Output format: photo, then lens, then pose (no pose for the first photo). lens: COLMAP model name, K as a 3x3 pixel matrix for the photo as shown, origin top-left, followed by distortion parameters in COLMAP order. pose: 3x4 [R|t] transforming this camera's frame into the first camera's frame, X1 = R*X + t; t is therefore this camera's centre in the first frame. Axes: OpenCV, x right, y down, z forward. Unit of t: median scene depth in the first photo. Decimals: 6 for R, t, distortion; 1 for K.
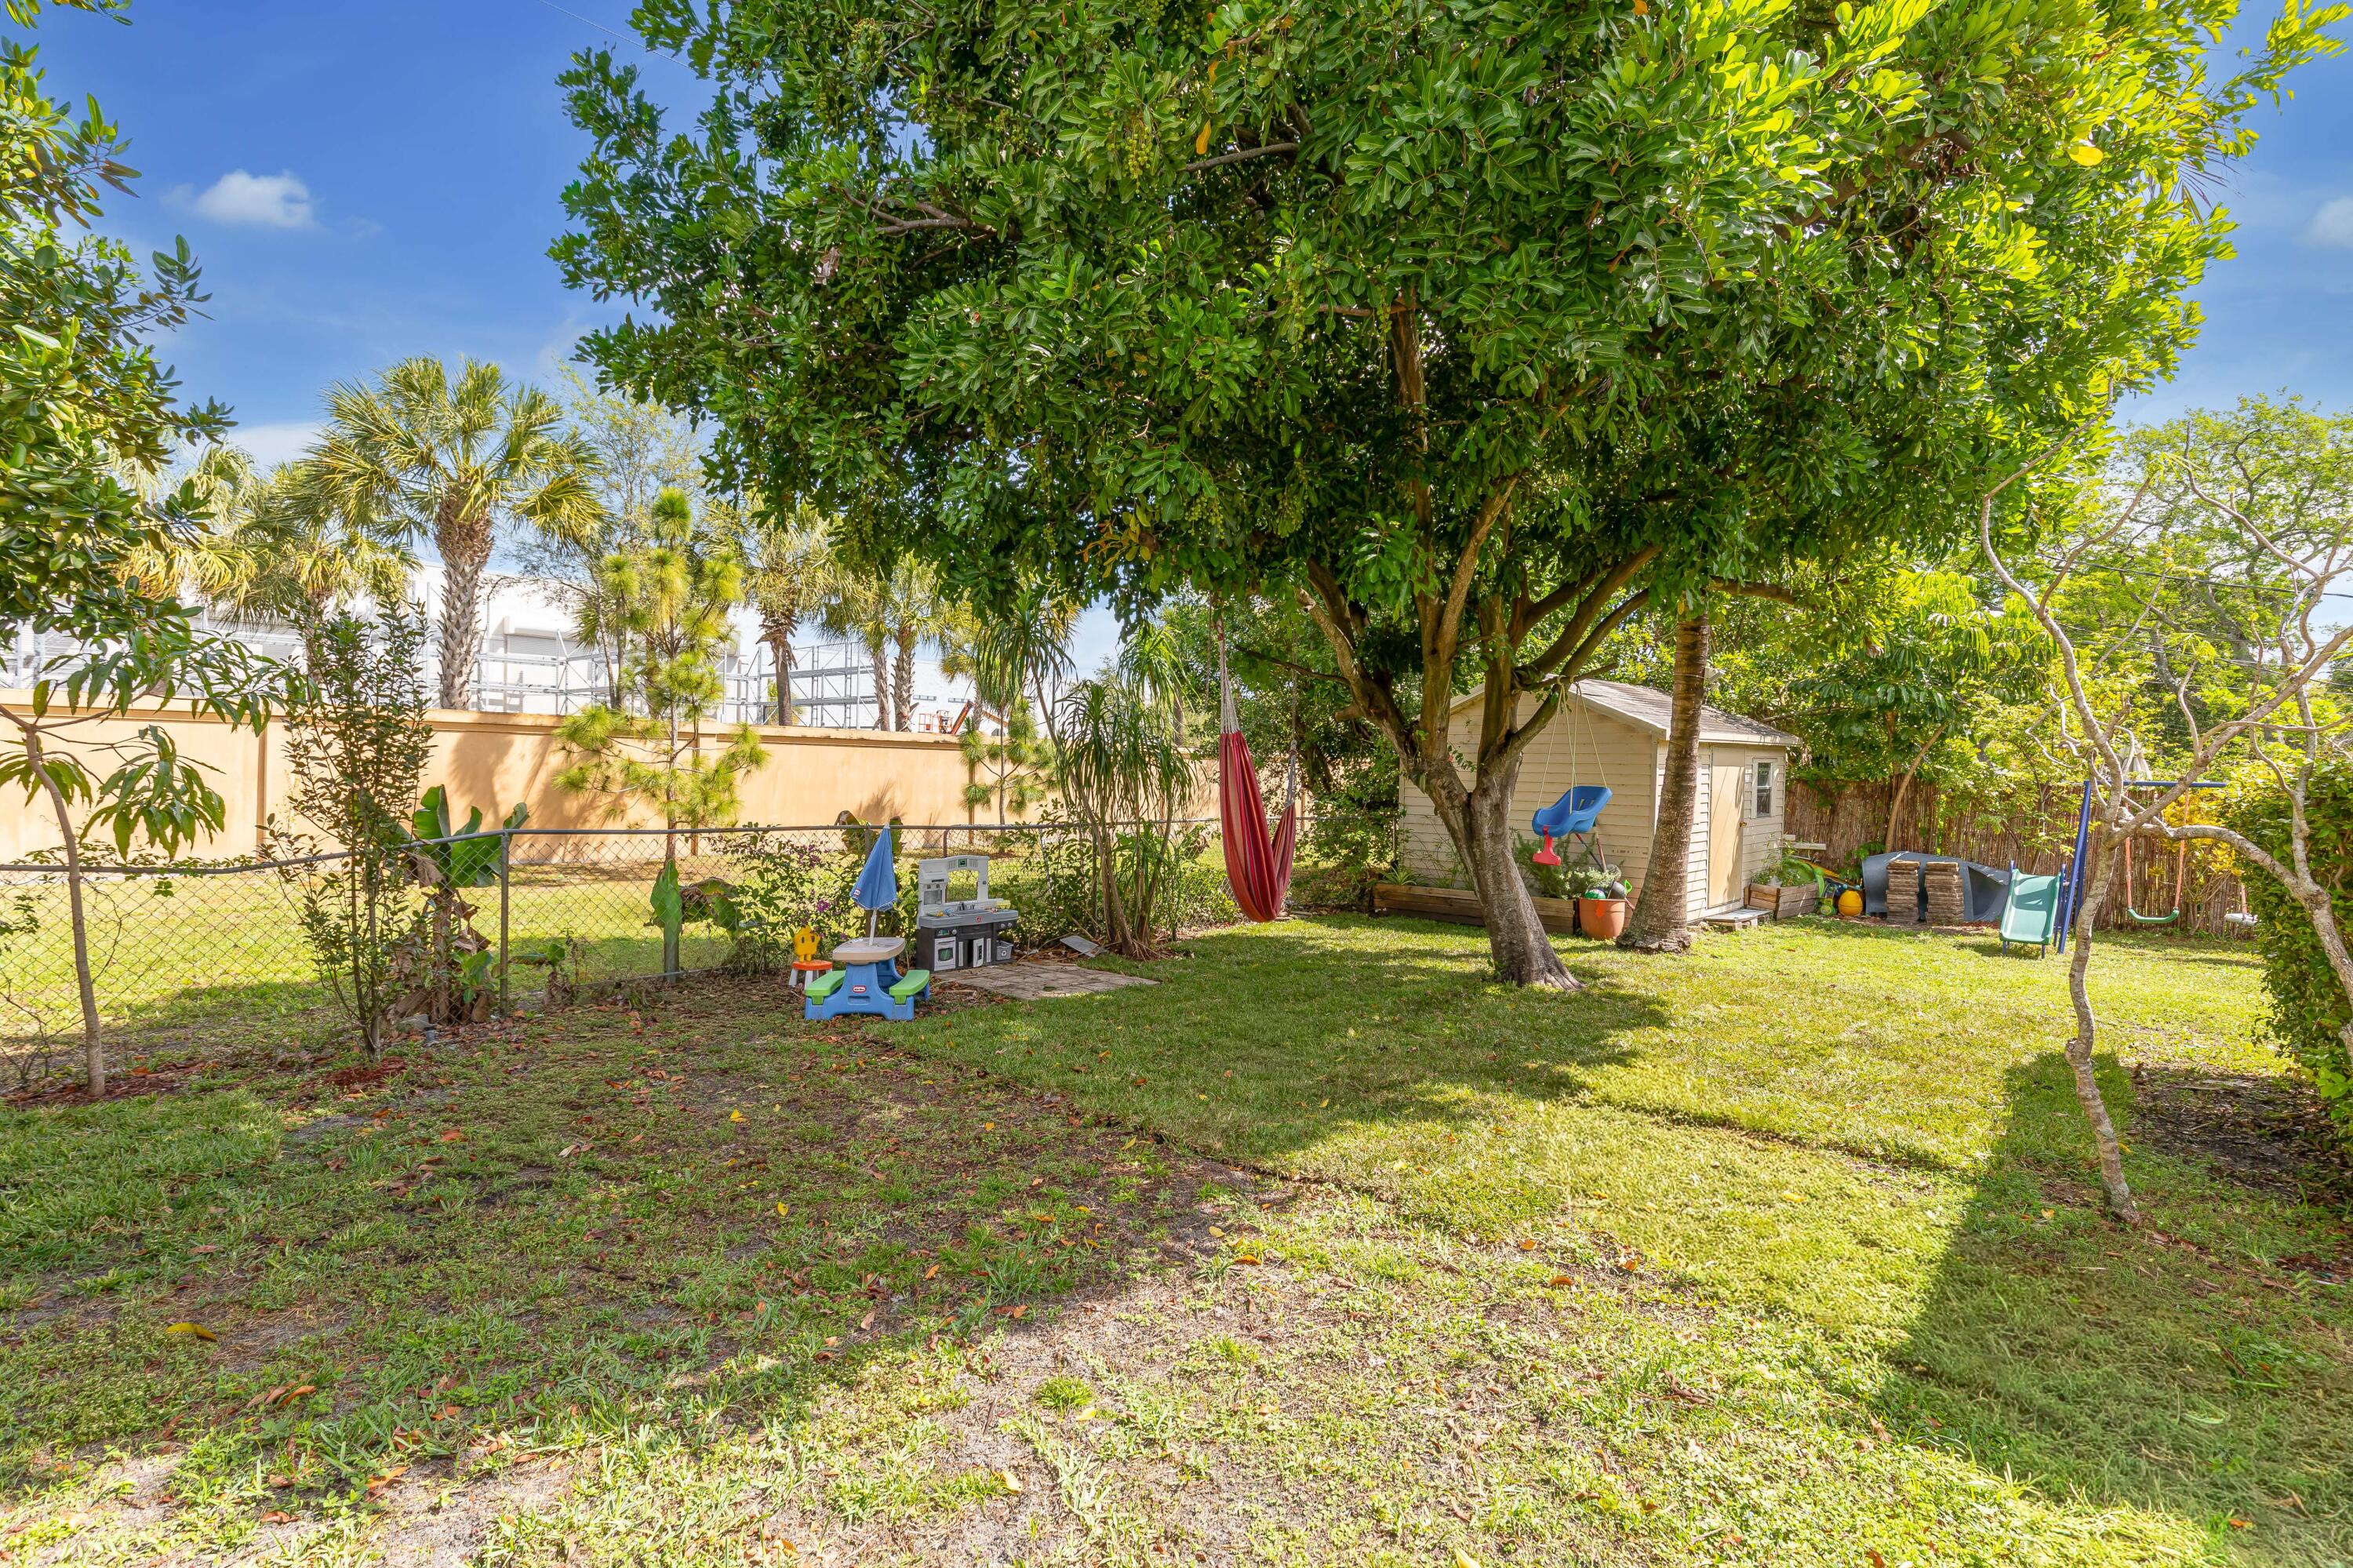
lens RADIAL K [[1067.6, 0, 1174.1], [0, 1067.6, 818.4], [0, 0, 1]] dist [-0.001459, -0.000352]
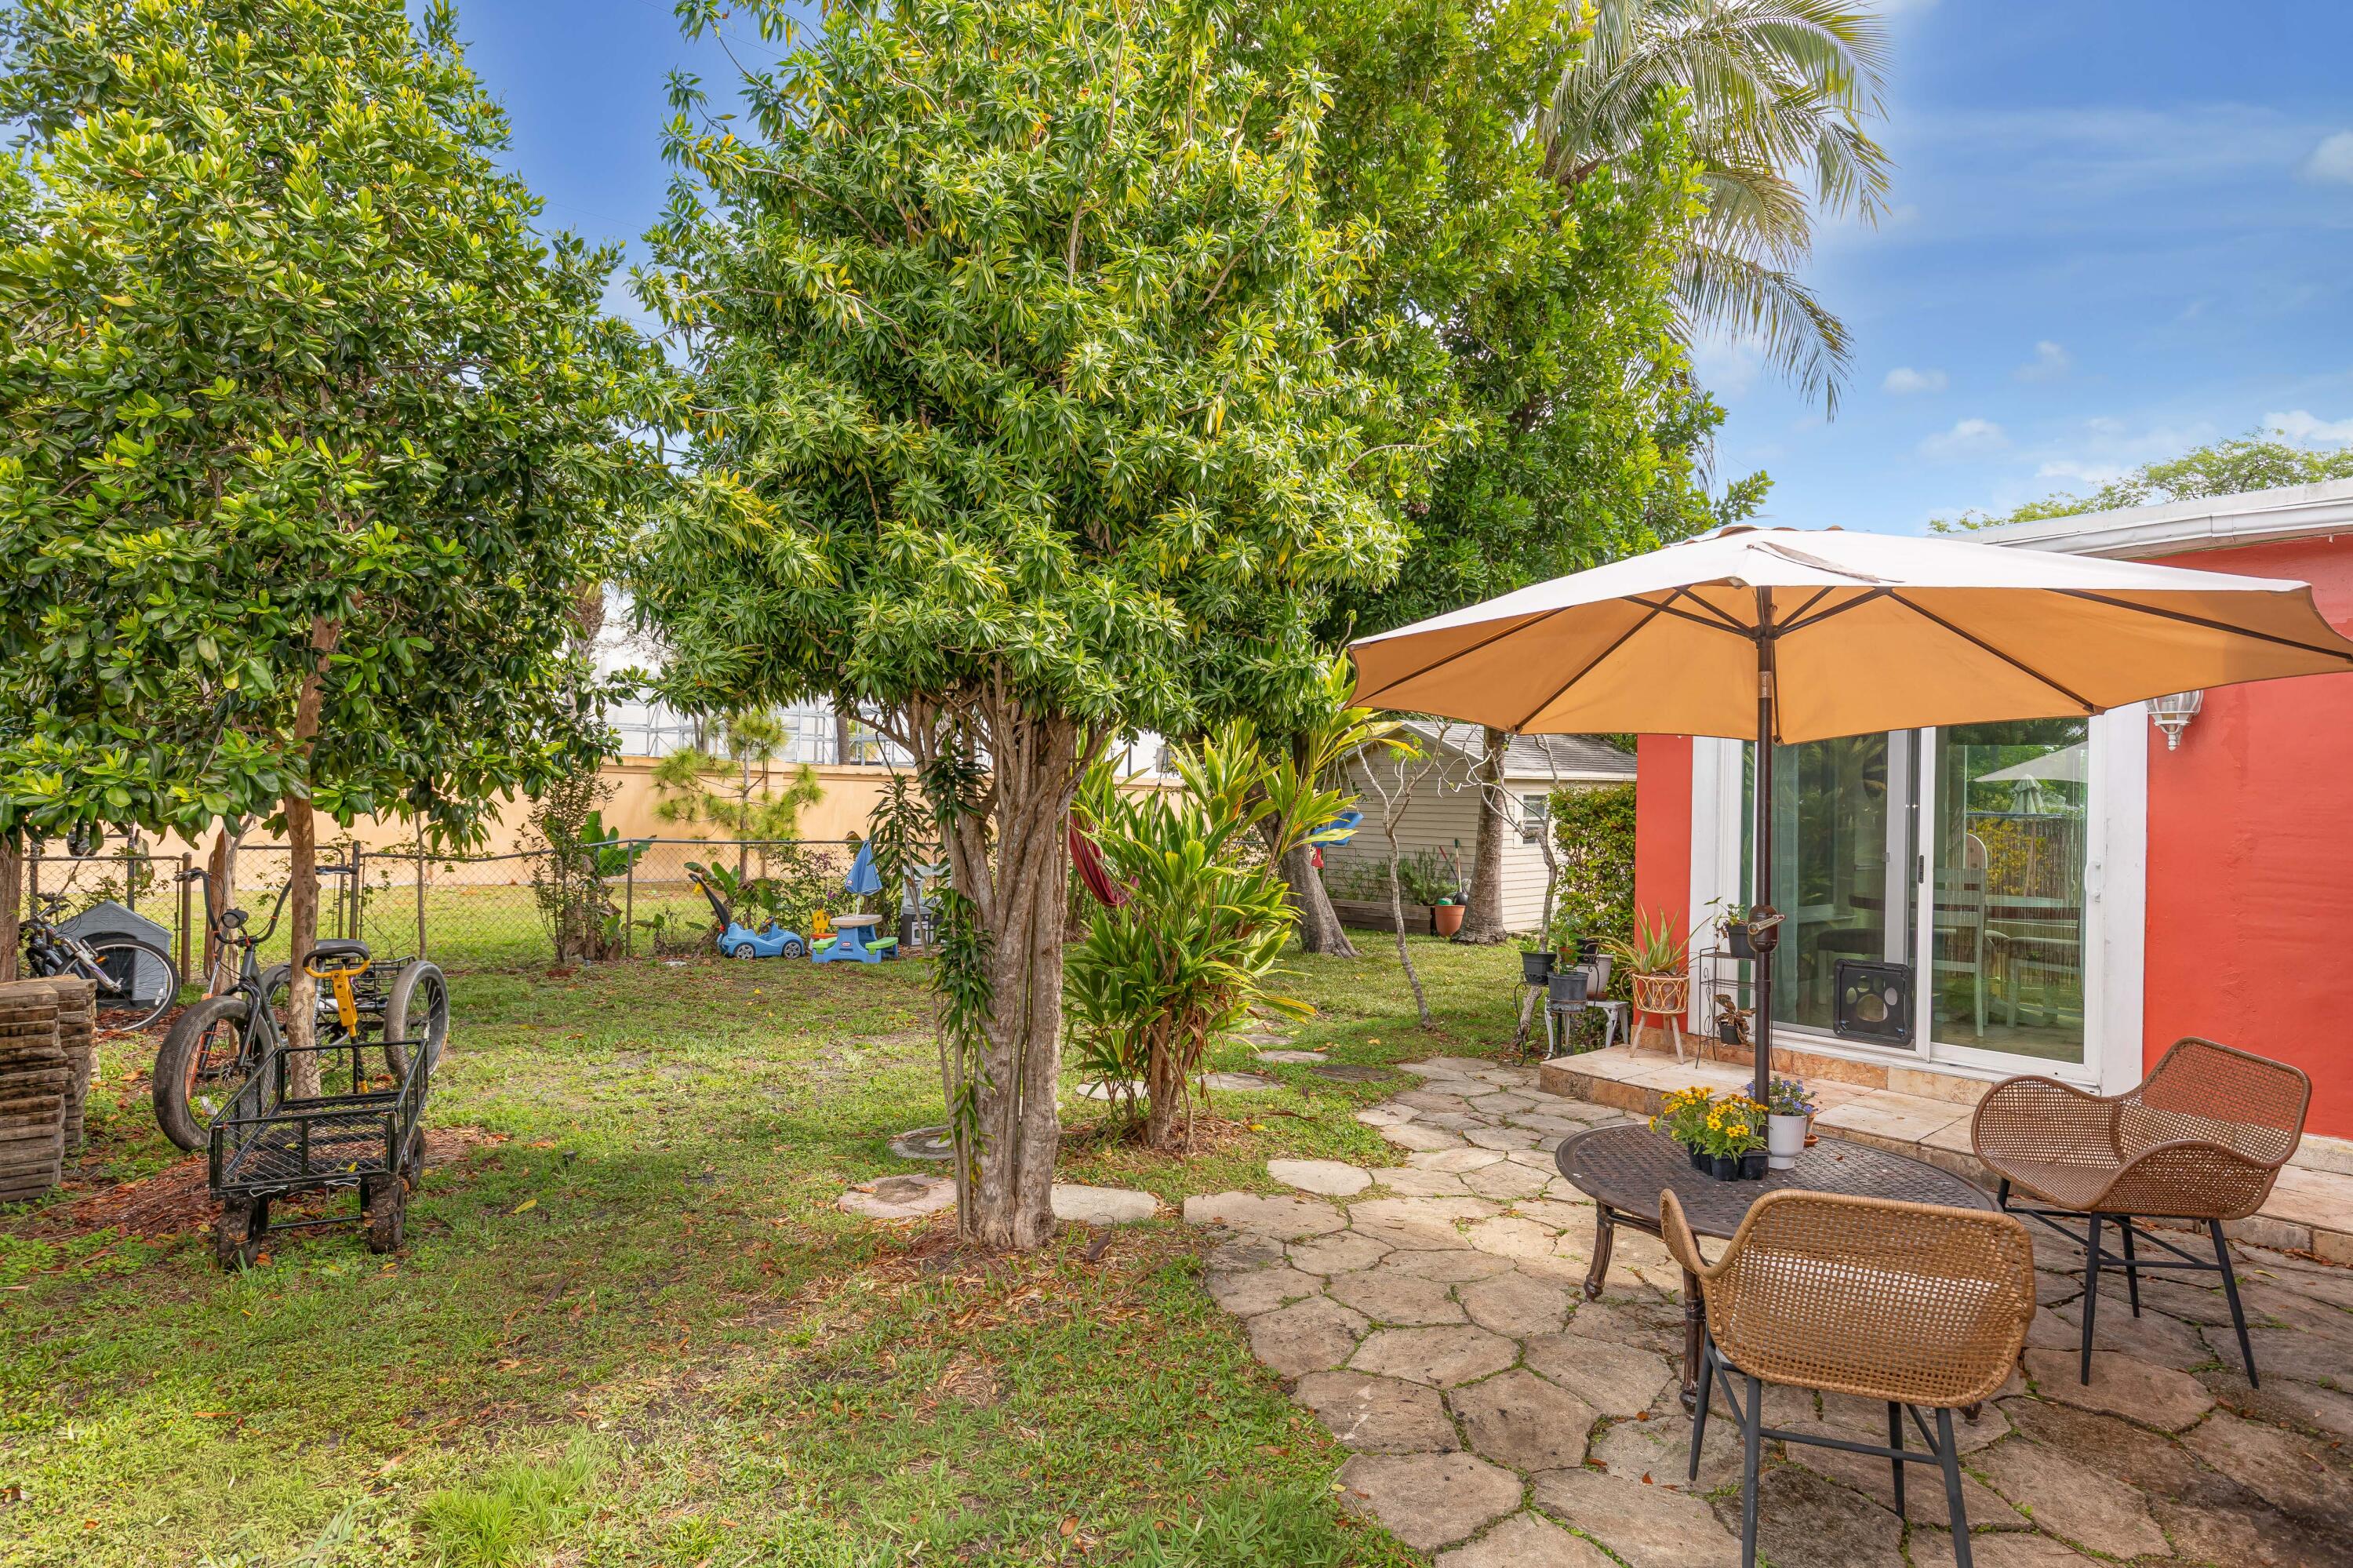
lens RADIAL K [[1174.3, 0, 1147.4], [0, 1174.3, 802.8], [0, 0, 1]] dist [0.004415, 0.000789]
pose [[0.992891, -0.002009, -0.119009, 0.219078], [-0.003358, 0.998987, -0.044883, 0.020268], [0.118979, 0.044963, 0.991878, -0.411224]]
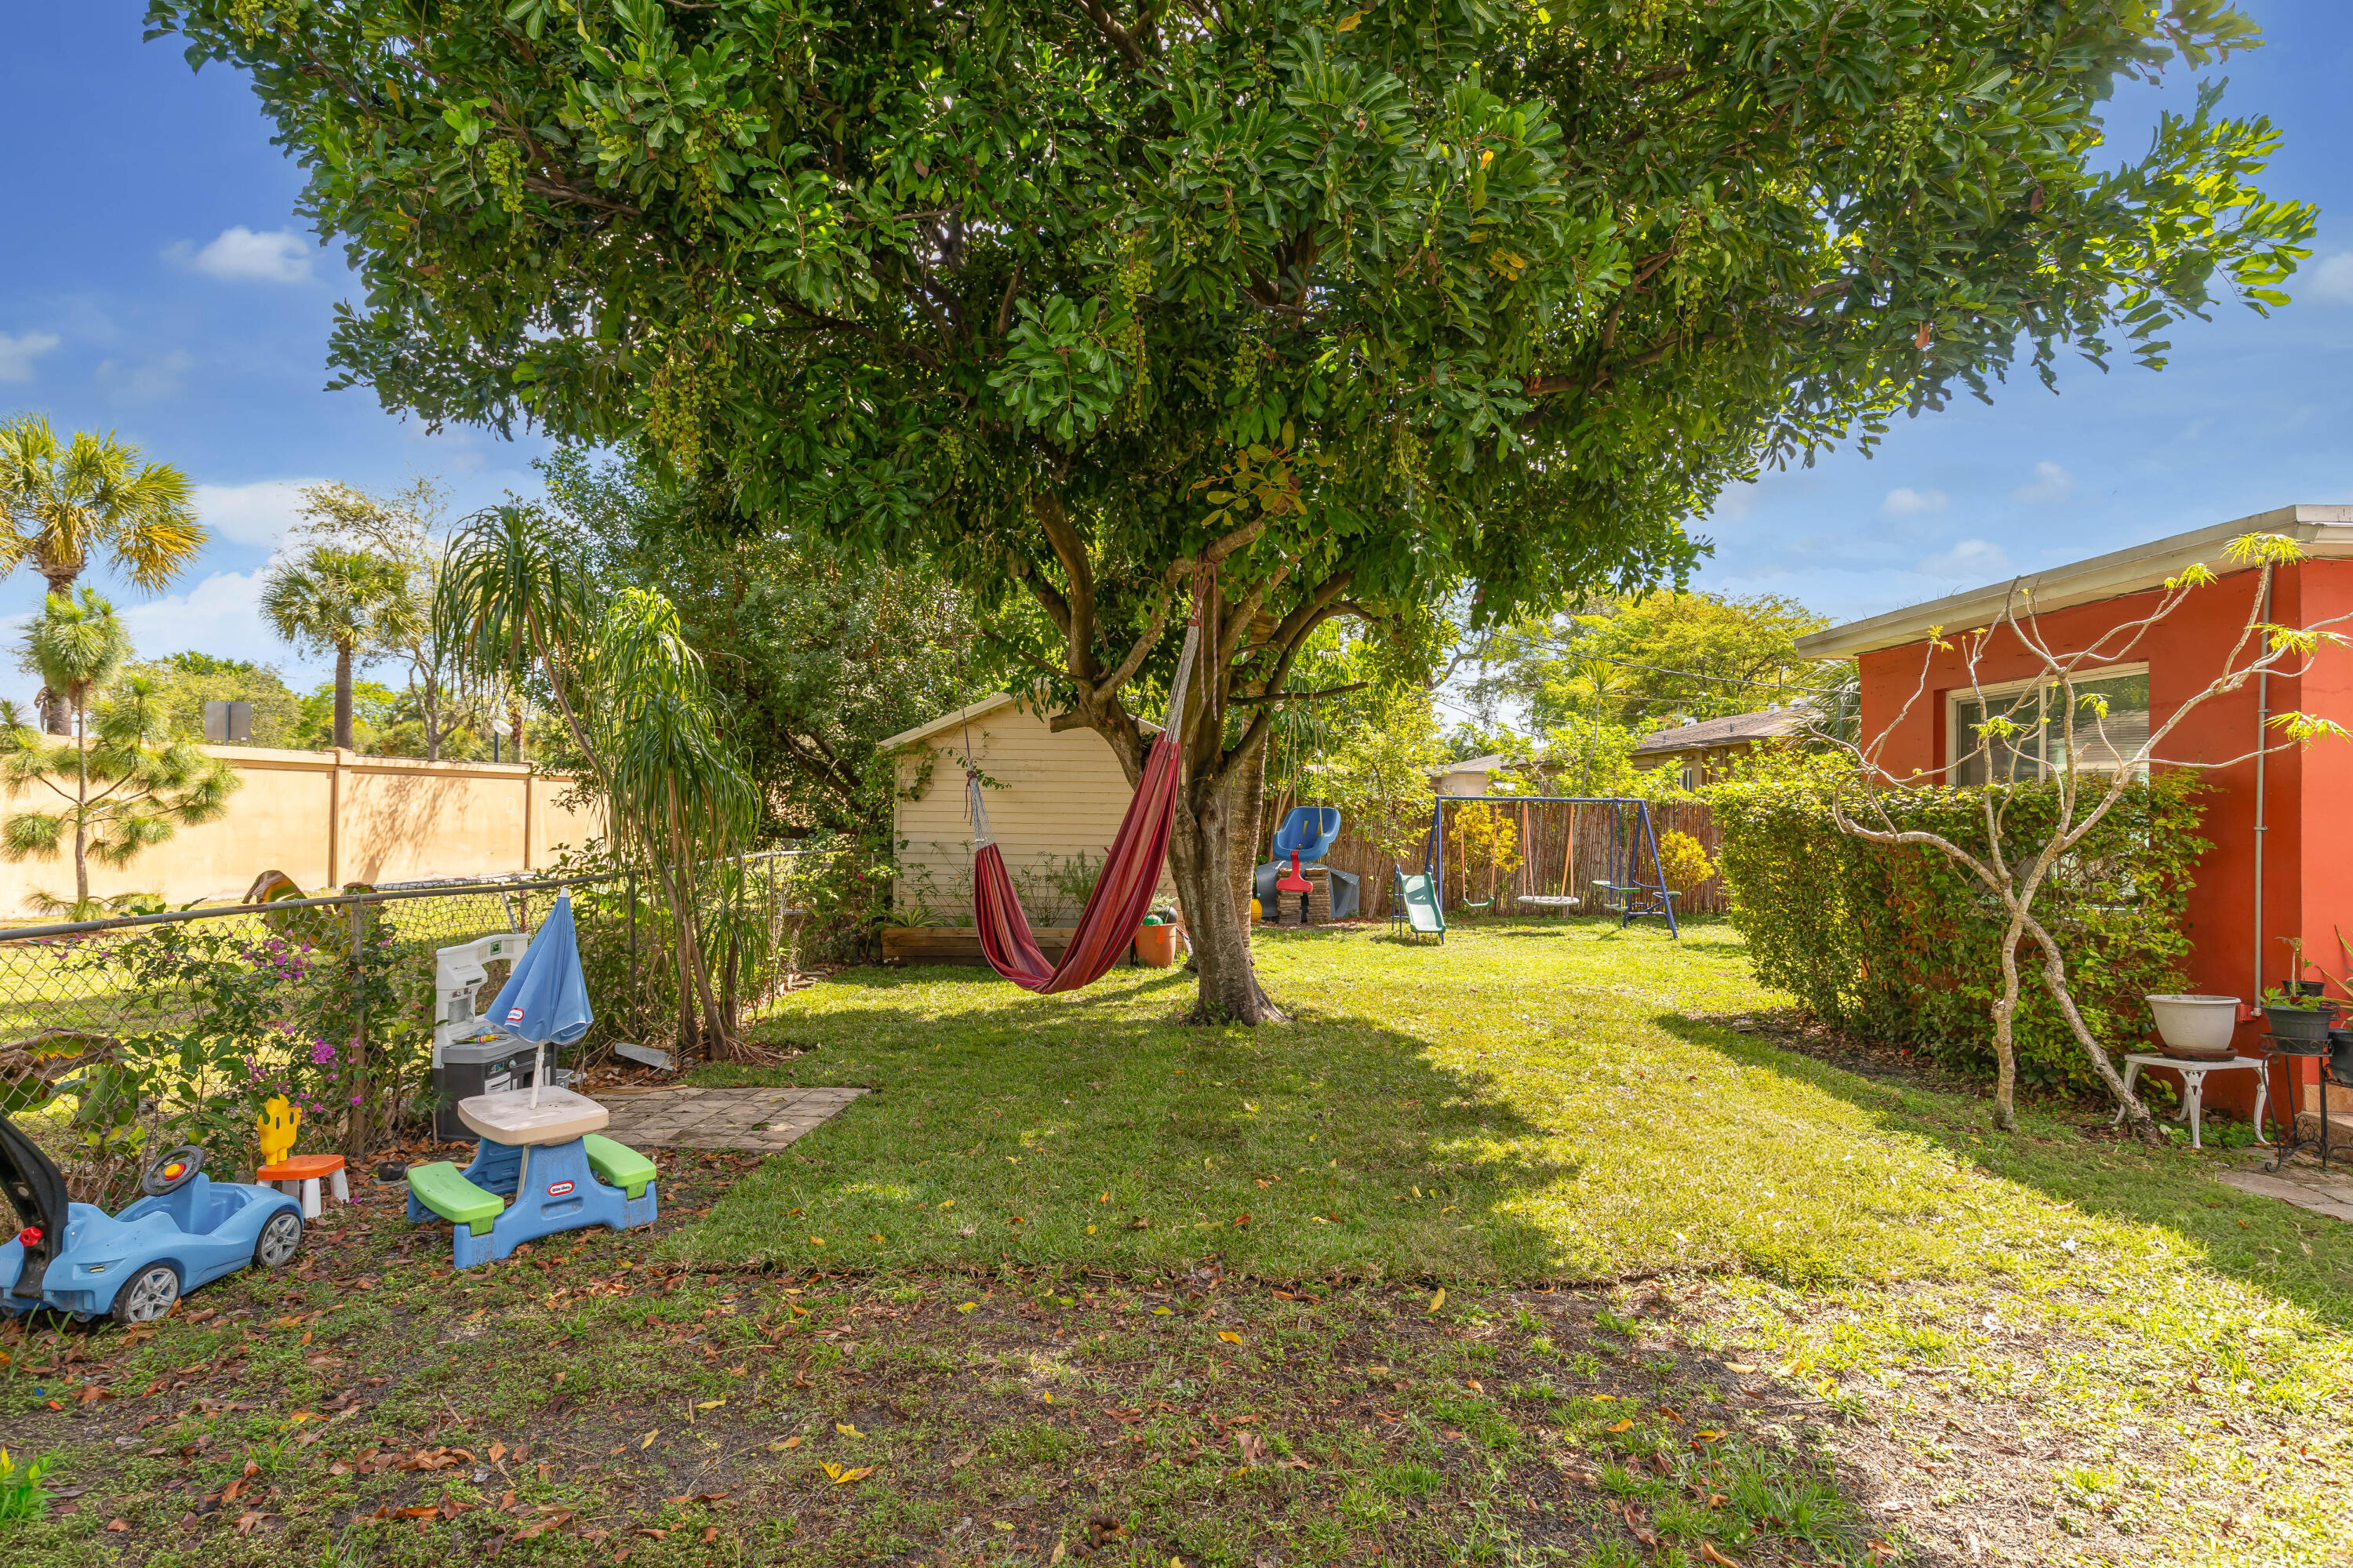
lens RADIAL K [[1174.3, 0, 1147.4], [0, 1174.3, 802.8], [0, 0, 1]] dist [0.004415, 0.000789]
pose [[0.750047, -0.012025, 0.661276, -0.313376], [0.032020, 0.999323, -0.018146, -0.015422], [-0.660610, 0.034784, 0.749923, 0.212310]]
